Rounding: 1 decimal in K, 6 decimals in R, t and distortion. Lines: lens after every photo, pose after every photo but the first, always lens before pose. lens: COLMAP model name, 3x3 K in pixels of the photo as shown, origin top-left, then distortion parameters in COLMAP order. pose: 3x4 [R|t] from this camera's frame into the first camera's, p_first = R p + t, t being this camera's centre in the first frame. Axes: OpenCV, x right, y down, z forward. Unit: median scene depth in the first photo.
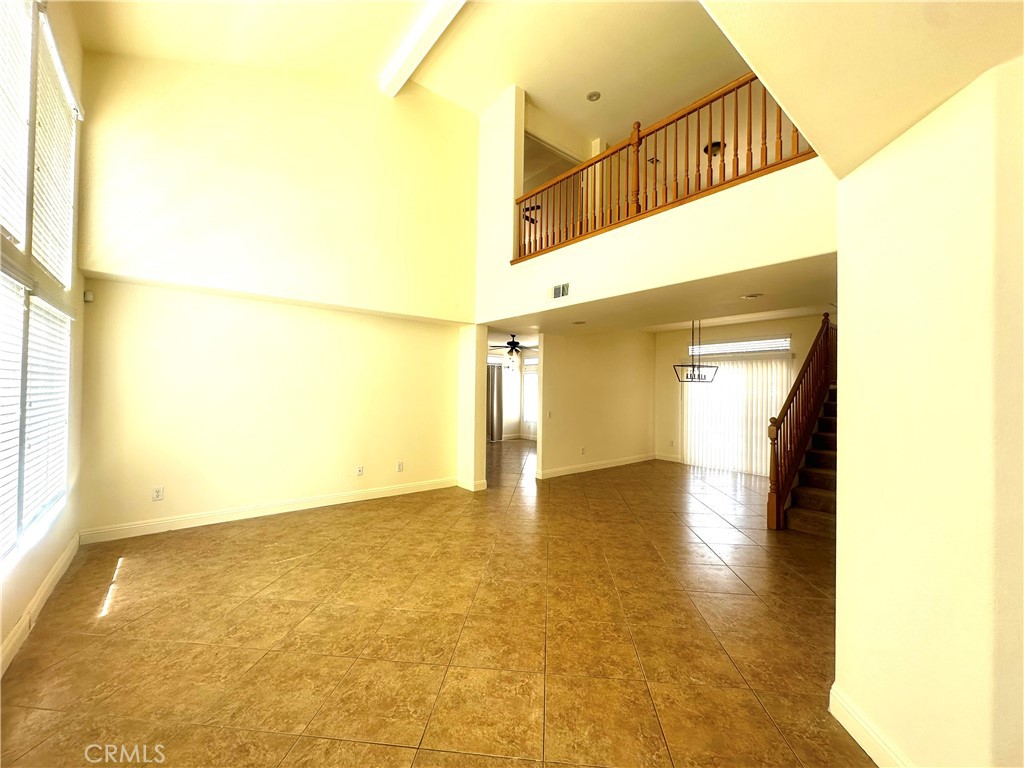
lens RADIAL K [[408.8, 0, 512.5], [0, 408.8, 388.3], [0, 0, 1]] dist [-0.003480, -0.000006]
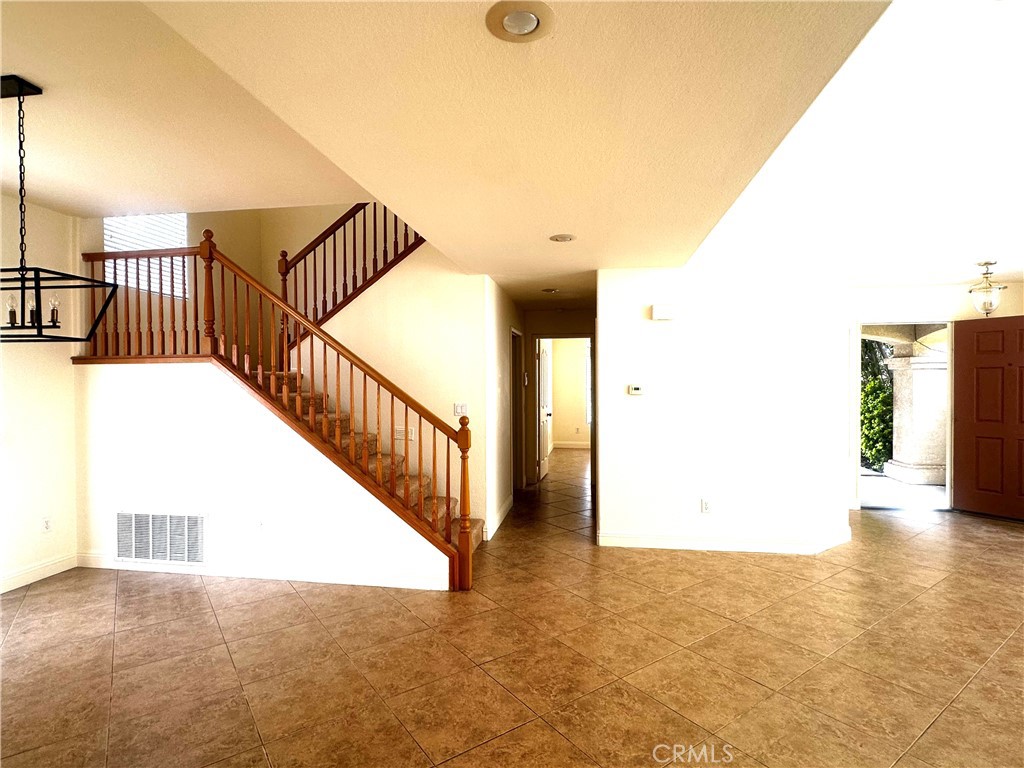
lens RADIAL K [[530.6, 0, 509.9], [0, 530.6, 382.7], [0, 0, 1]] dist [0.001572, -0.000821]
pose [[-0.657650, -0.015781, 0.753159, -0.050002], [-0.007766, 0.999869, 0.014170, 0.009479], [-0.753284, 0.003470, -0.657686, 2.090583]]
